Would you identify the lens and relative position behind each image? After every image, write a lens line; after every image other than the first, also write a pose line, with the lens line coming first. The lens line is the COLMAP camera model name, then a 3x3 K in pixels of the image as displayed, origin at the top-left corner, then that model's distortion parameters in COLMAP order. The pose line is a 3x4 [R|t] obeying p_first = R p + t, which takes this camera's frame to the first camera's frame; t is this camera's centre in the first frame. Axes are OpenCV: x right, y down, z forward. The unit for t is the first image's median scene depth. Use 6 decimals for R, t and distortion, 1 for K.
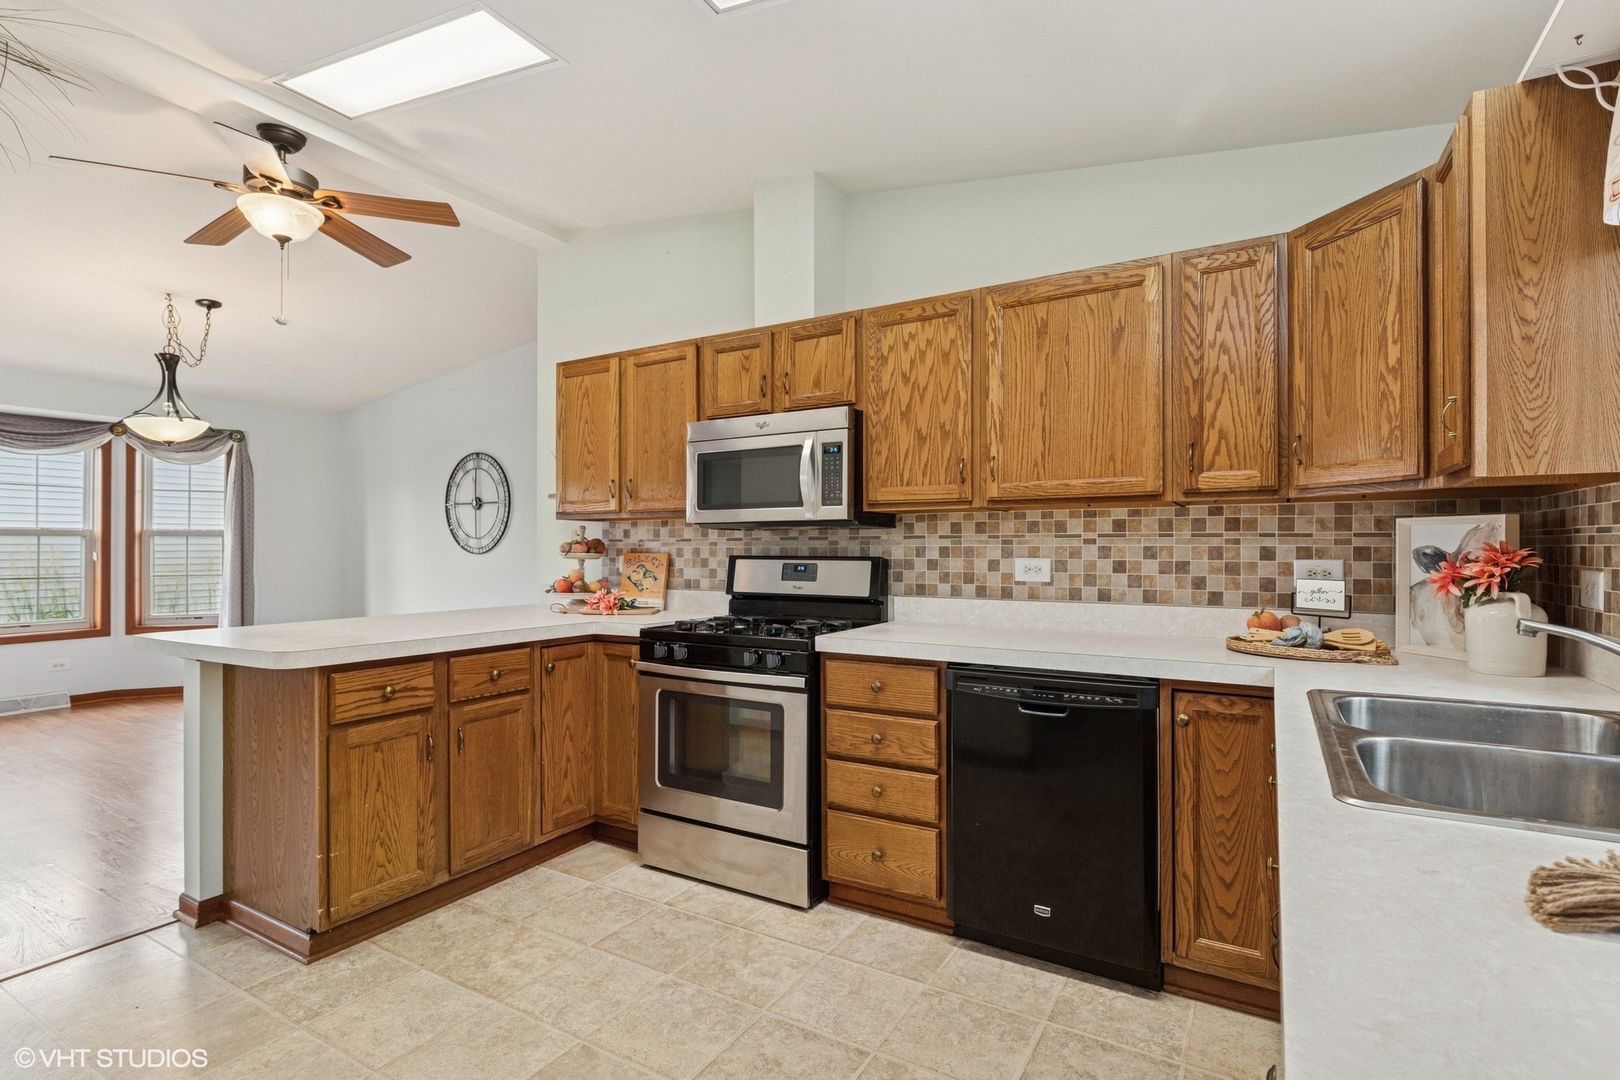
lens RADIAL K [[766.8, 0, 813.0], [0, 766.8, 545.6], [0, 0, 1]] dist [-0.003055, 0.000127]
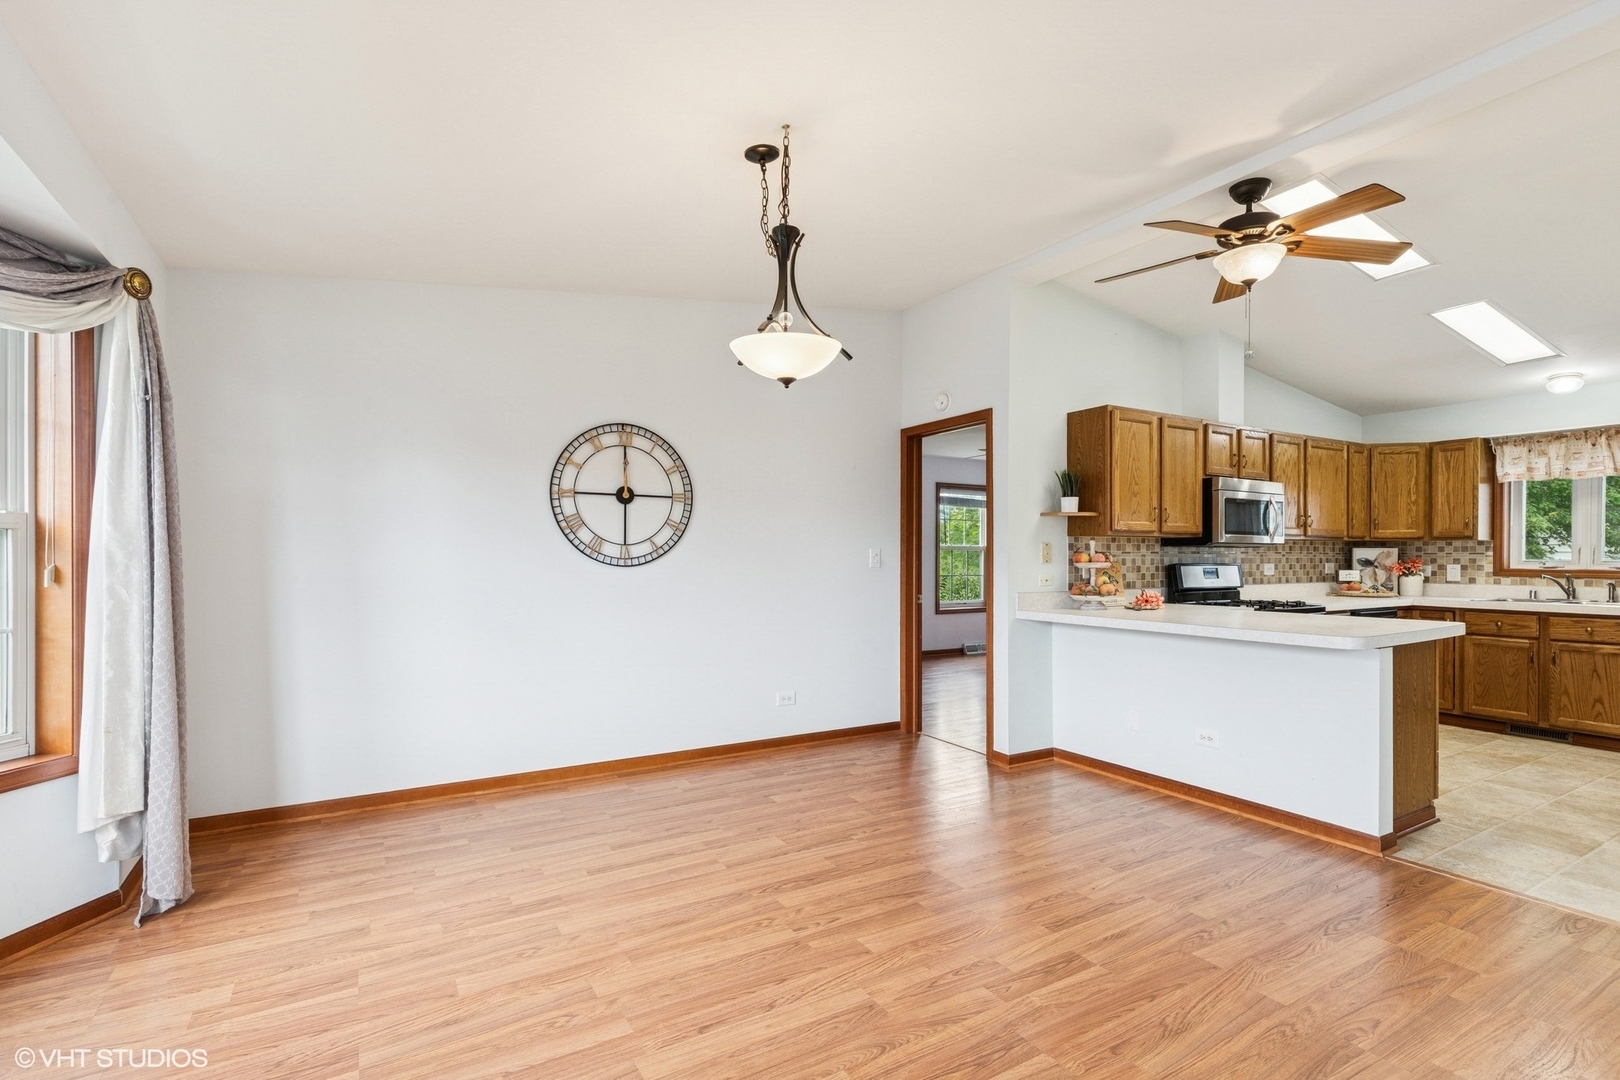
lens RADIAL K [[760.7, 0, 828.8], [0, 760.7, 560.9], [0, 0, 1]] dist [0.001364, 0.000424]
pose [[0.473726, -0.002802, 0.880668, -2.010279], [-0.003042, 0.999984, 0.004818, 0.002962], [-0.880667, -0.004961, 0.473710, 1.038238]]
